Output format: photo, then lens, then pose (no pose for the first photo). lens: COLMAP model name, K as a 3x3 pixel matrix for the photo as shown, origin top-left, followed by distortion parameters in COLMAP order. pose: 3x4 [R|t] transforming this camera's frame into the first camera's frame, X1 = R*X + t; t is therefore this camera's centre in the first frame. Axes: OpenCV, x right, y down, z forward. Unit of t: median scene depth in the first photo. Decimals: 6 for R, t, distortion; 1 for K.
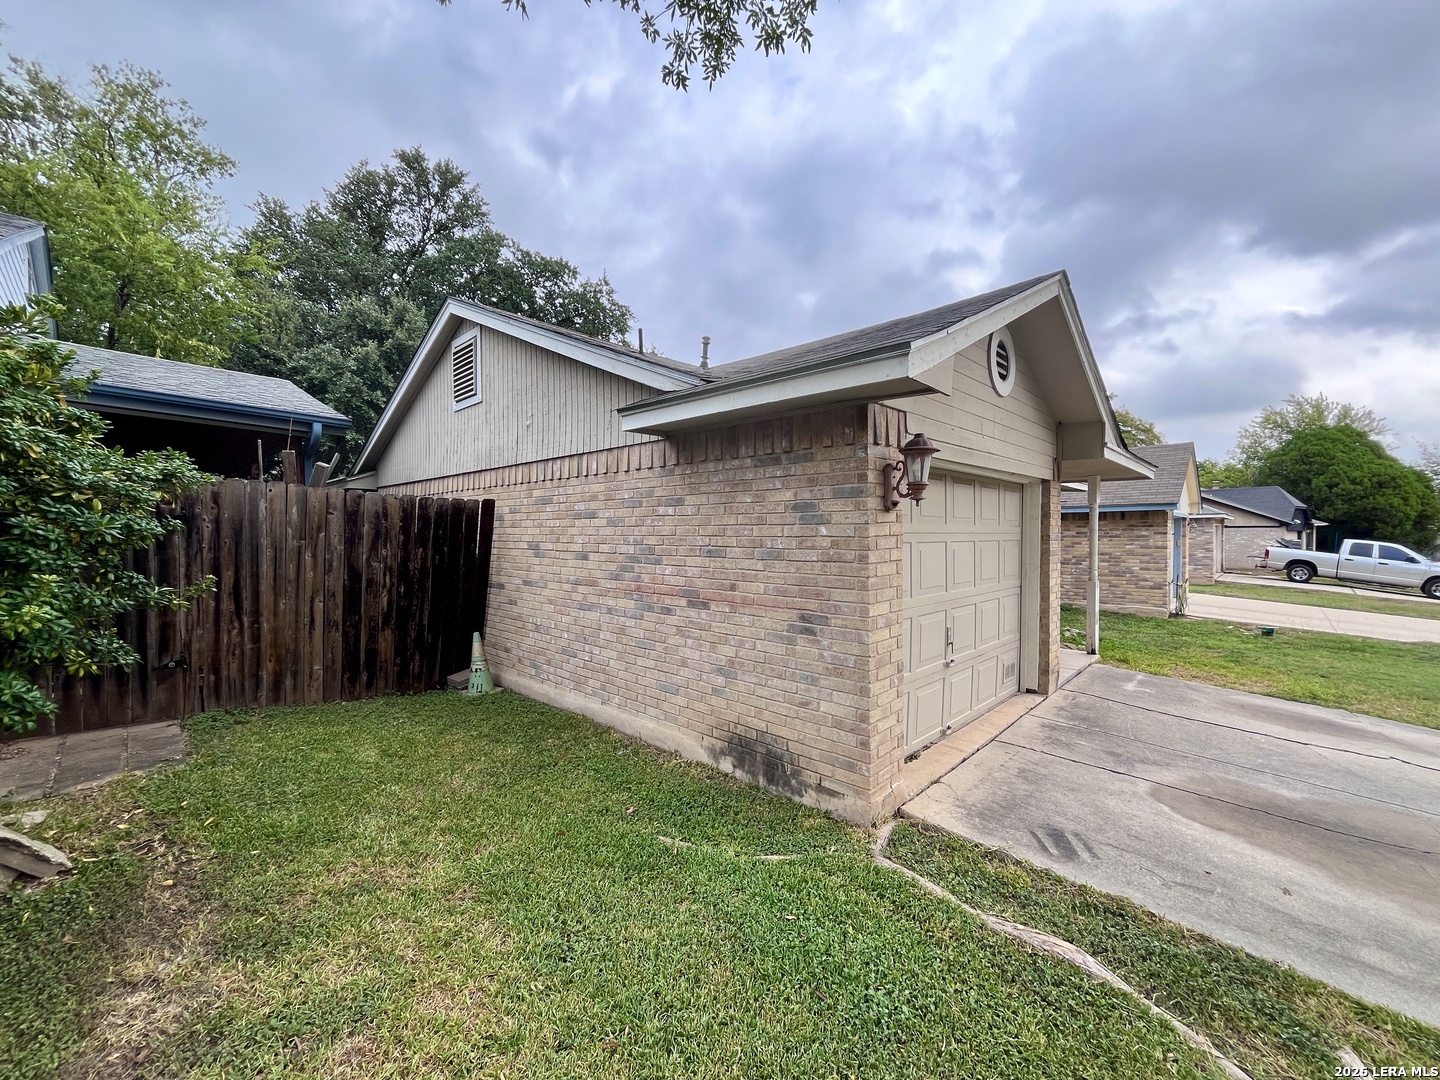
lens RADIAL K [[585.1, 0, 717.4], [0, 585.1, 534.2], [0, 0, 1]] dist [-0.004302, 0.000589]
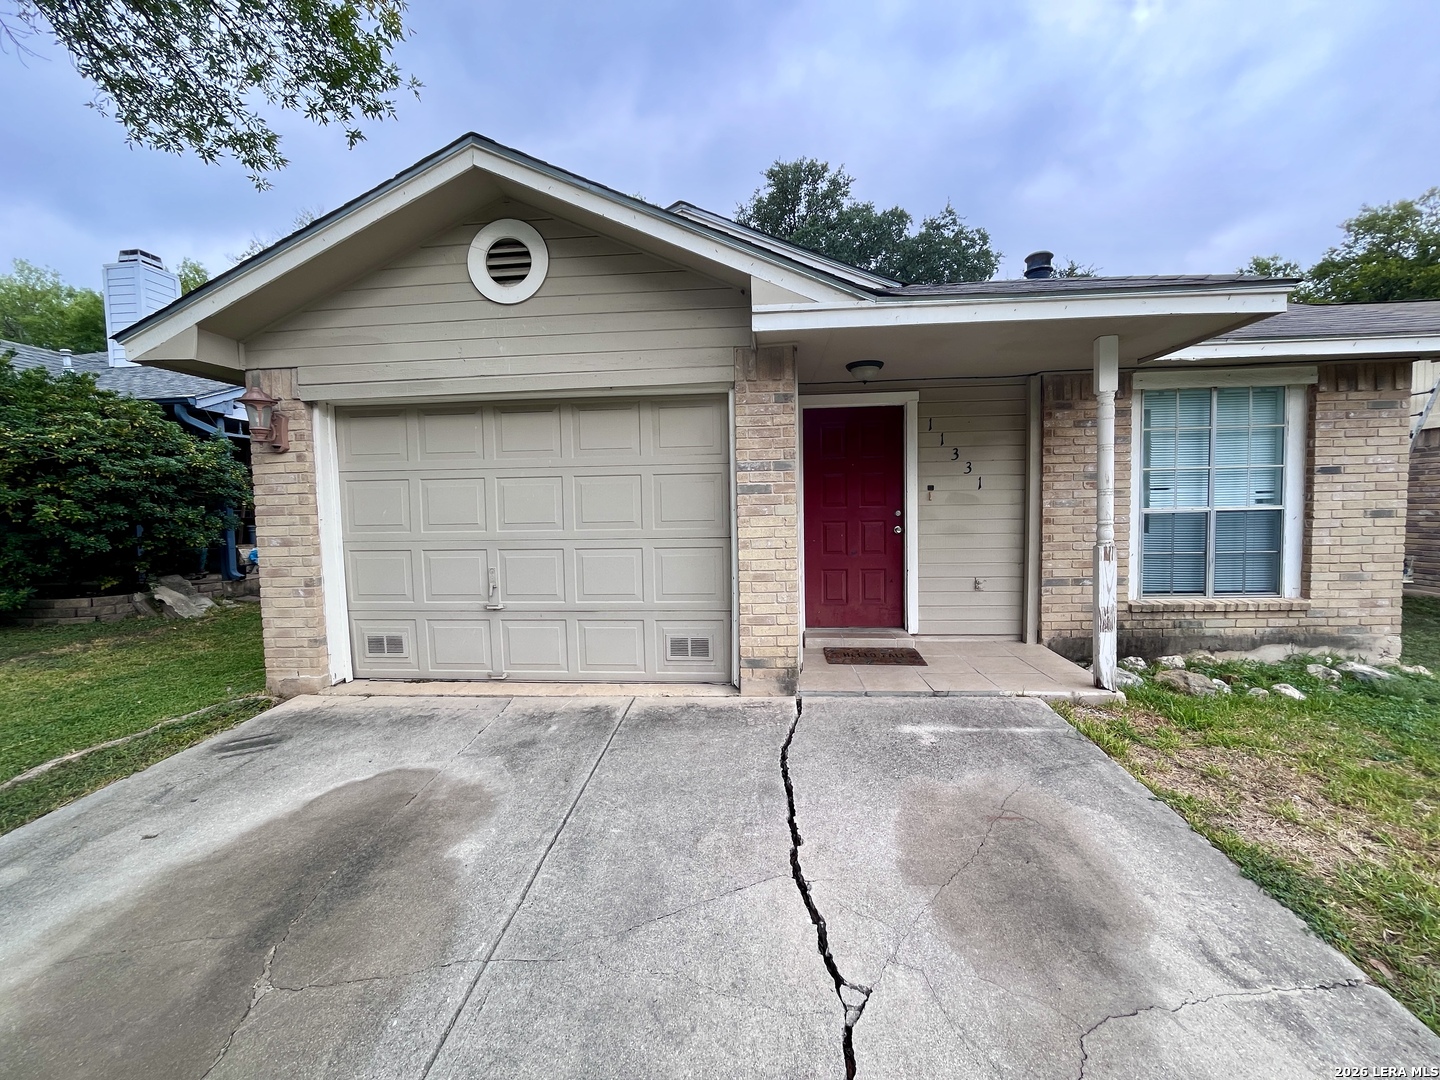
lens RADIAL K [[585.1, 0, 717.7], [0, 585.1, 544.9], [0, 0, 1]] dist [-0.004302, 0.000589]
pose [[0.627255, 0.031032, -0.778196, 1.541432], [0.018691, 0.998318, 0.054875, 0.087305], [0.778590, -0.048966, 0.625620, 0.792252]]
